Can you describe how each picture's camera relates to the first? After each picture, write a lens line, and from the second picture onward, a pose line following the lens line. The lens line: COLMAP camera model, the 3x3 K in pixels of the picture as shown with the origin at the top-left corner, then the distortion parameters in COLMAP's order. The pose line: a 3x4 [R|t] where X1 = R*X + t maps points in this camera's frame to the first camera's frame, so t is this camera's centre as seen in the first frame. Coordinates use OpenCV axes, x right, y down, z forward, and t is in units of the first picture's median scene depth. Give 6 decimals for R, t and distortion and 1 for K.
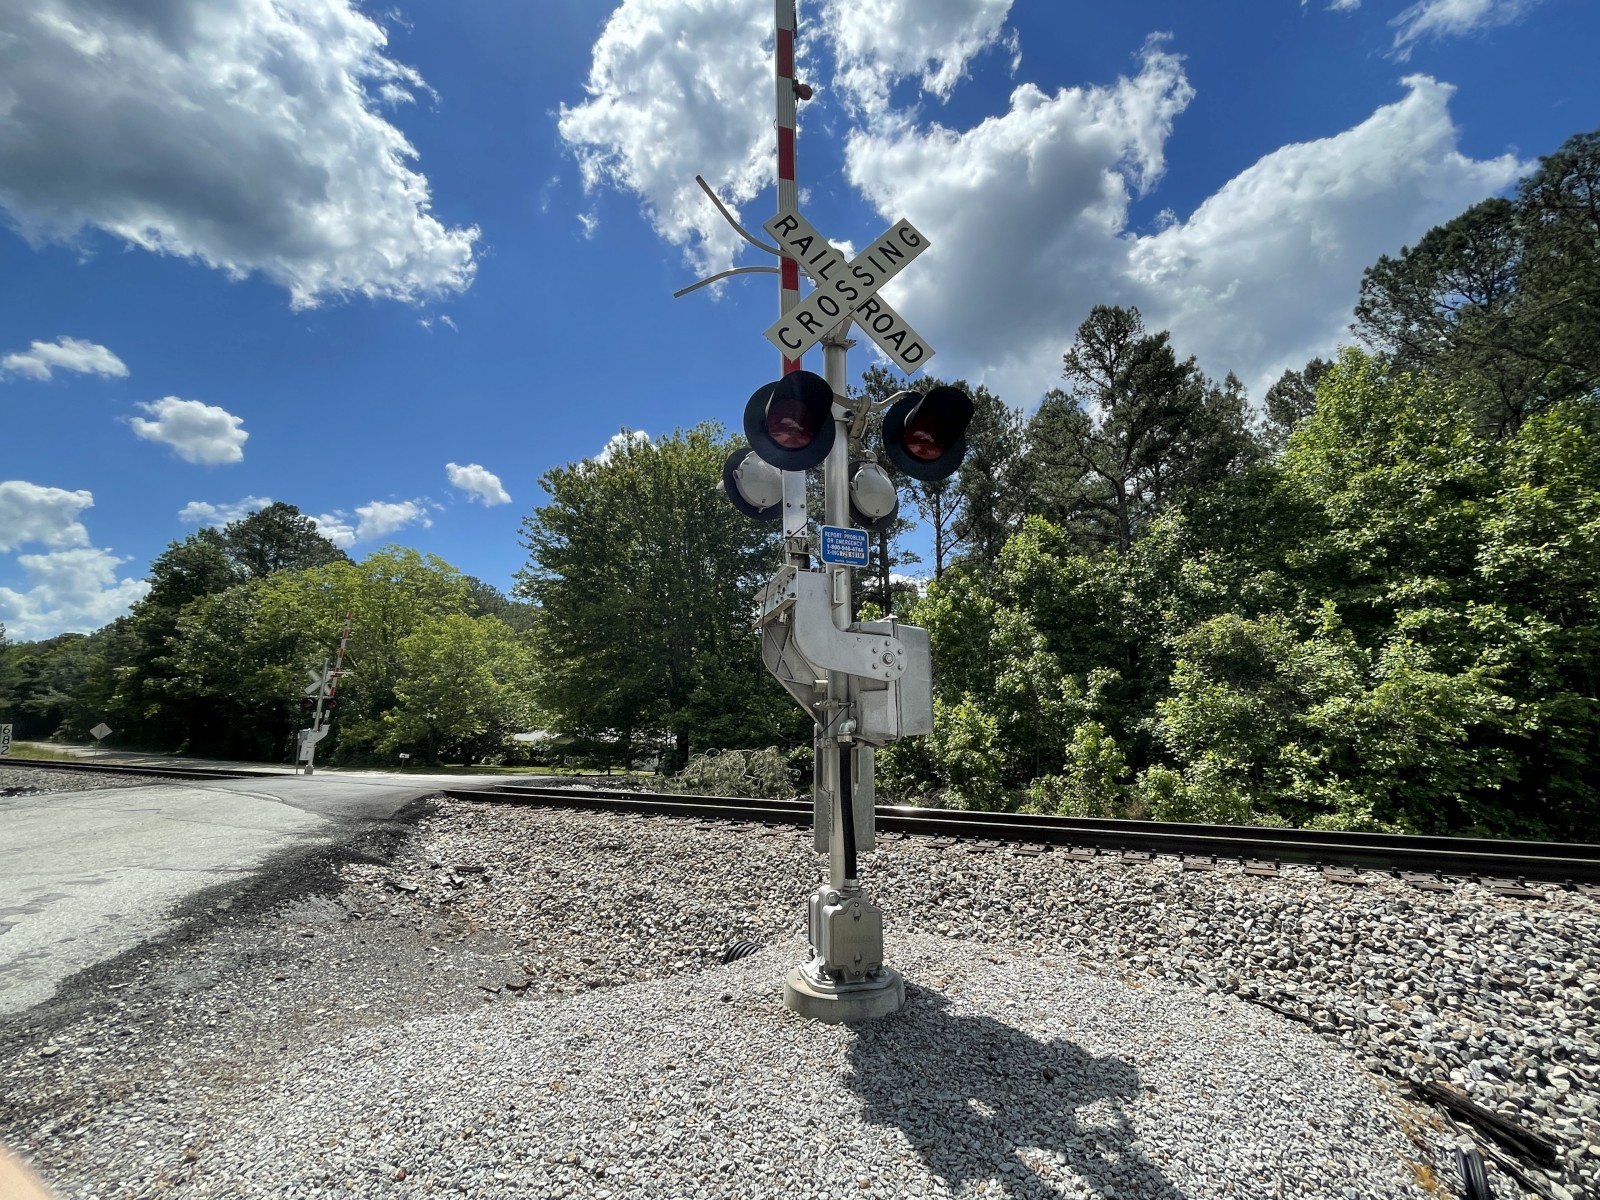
lens RADIAL K [[640.5, 0, 791.0], [0, 640.5, 595.0], [0, 0, 1]] dist [-0.001759, 0.000040]
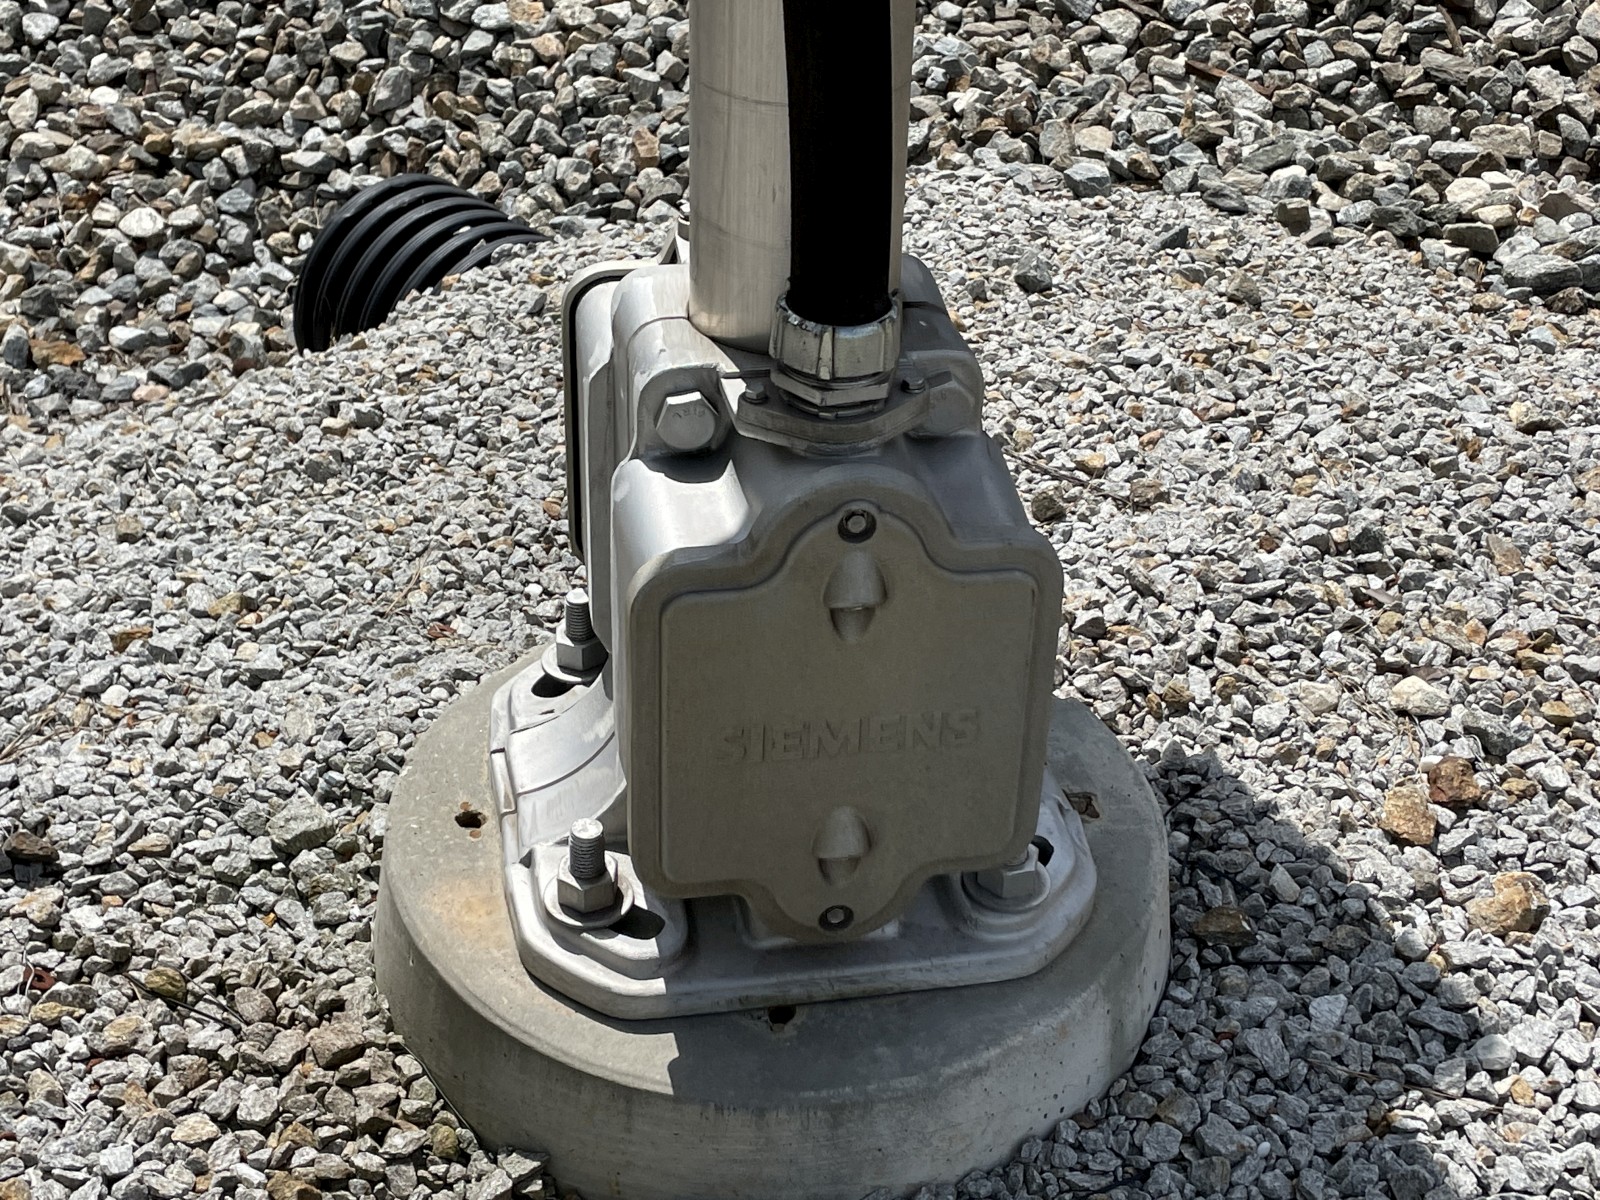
lens RADIAL K [[2332.0, 0, 810.1], [0, 2332.0, 600.7], [0, 0, 1]] dist [0.082514, 0.000000]
pose [[0.998621, 0.048799, -0.019353, 0.054755], [-0.019032, 0.680099, 0.732873, 0.092392], [0.048925, -0.731494, 0.680090, 0.369371]]
